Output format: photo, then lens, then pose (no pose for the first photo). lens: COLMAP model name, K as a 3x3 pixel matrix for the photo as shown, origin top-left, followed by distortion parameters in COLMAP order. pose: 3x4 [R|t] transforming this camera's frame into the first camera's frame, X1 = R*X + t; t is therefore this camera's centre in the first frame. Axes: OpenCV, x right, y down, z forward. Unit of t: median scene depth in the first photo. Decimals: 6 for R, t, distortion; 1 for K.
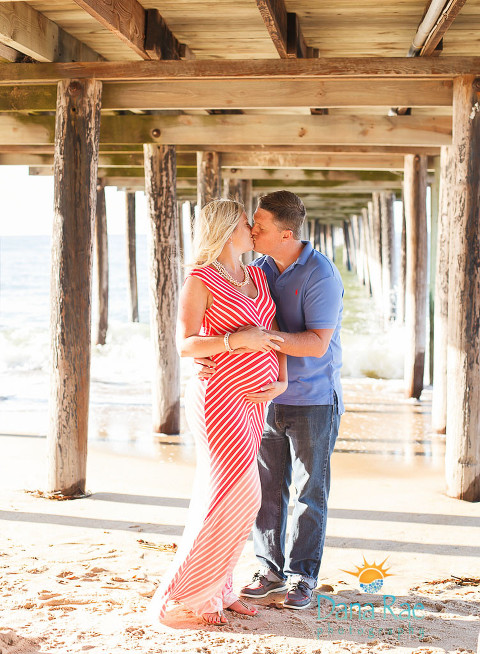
lens RADIAL K [[930.6, 0, 241.2], [0, 930.6, 325.6], [0, 0, 1]] dist [-0.076958, 0.000000]
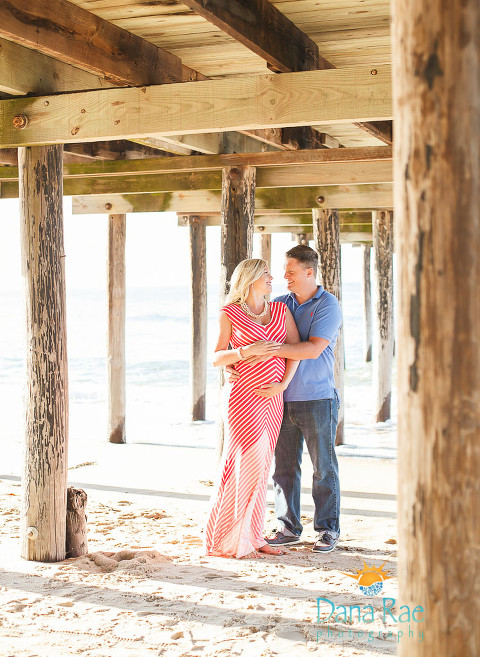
lens RADIAL K [[934.9, 0, 239.4], [0, 934.9, 329.1], [0, 0, 1]] dist [-0.076958, 0.000000]
pose [[0.956066, 0.015670, -0.292733, 0.172485], [-0.027143, 0.999013, -0.035170, 0.008514], [0.291893, 0.041571, 0.955547, -0.201724]]
